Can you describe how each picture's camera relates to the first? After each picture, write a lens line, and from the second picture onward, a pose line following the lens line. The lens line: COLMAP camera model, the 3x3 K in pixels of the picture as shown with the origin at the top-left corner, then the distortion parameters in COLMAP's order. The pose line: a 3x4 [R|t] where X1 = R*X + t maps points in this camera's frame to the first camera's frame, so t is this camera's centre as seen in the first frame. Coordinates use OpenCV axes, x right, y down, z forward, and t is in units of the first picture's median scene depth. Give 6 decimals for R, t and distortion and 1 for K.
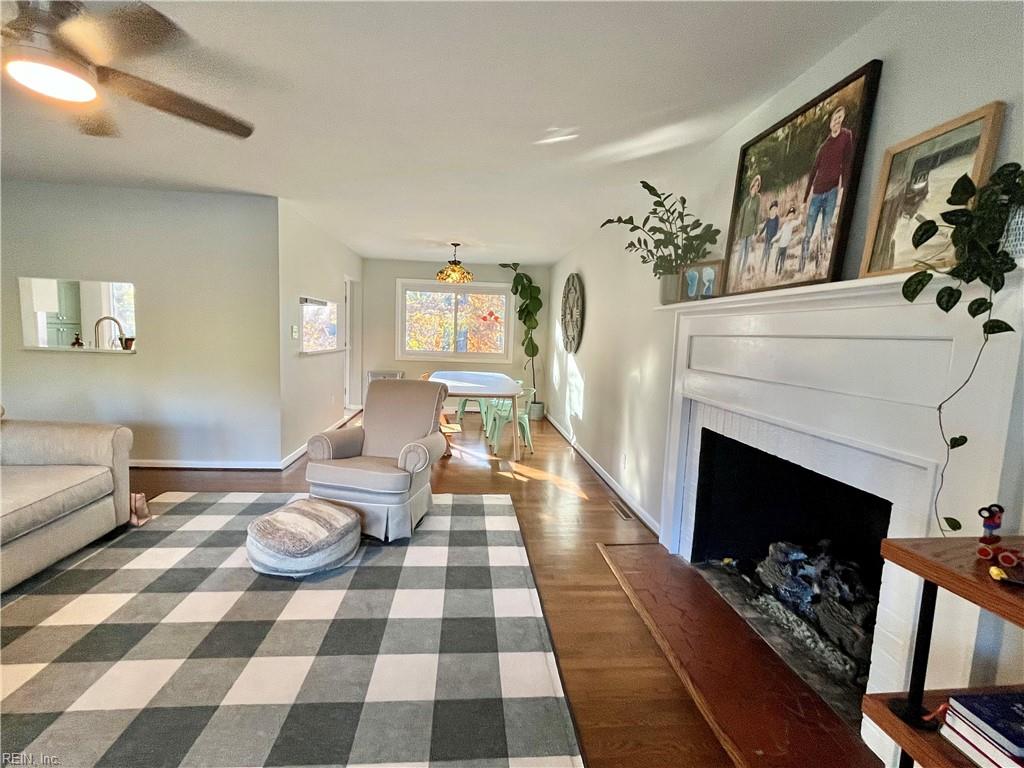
lens RADIAL K [[464.8, 0, 509.6], [0, 464.8, 384.4], [0, 0, 1]] dist [-0.000953, -0.001229]
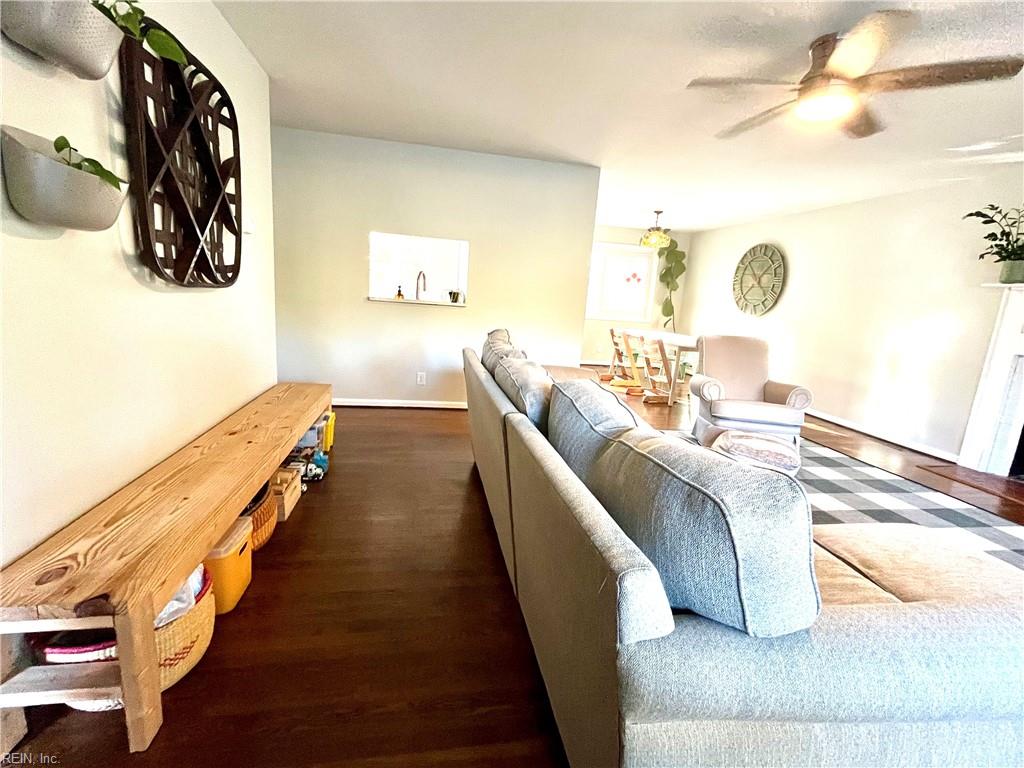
lens RADIAL K [[464.8, 0, 506.8], [0, 464.8, 386.0], [0, 0, 1]] dist [-0.000953, -0.001229]
pose [[0.995911, 0.014657, 0.089148, -1.155027], [-0.023113, 0.995249, 0.094577, 0.022627], [-0.087338, -0.096251, 0.991518, -0.185135]]
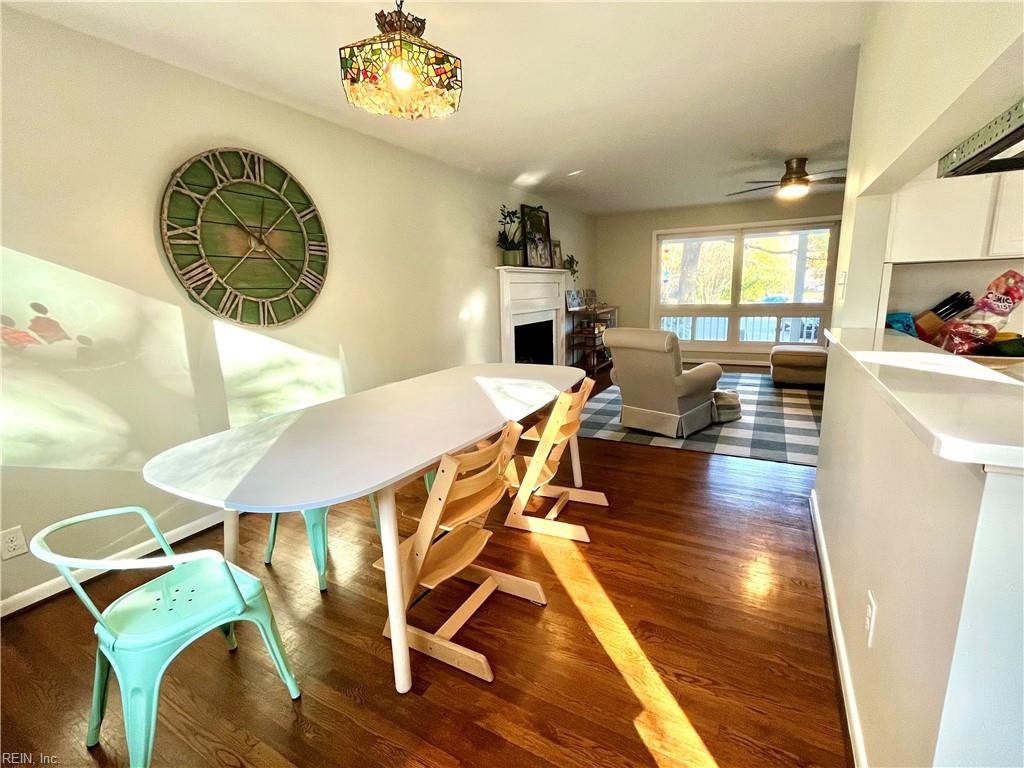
lens RADIAL K [[464.8, 0, 509.8], [0, 464.8, 383.3], [0, 0, 1]] dist [-0.000953, -0.001229]
pose [[-0.817685, -0.130861, 0.560595, -0.752823], [0.055673, 0.951279, 0.303263, -0.288058], [-0.572968, 0.279183, -0.770561, 2.551952]]
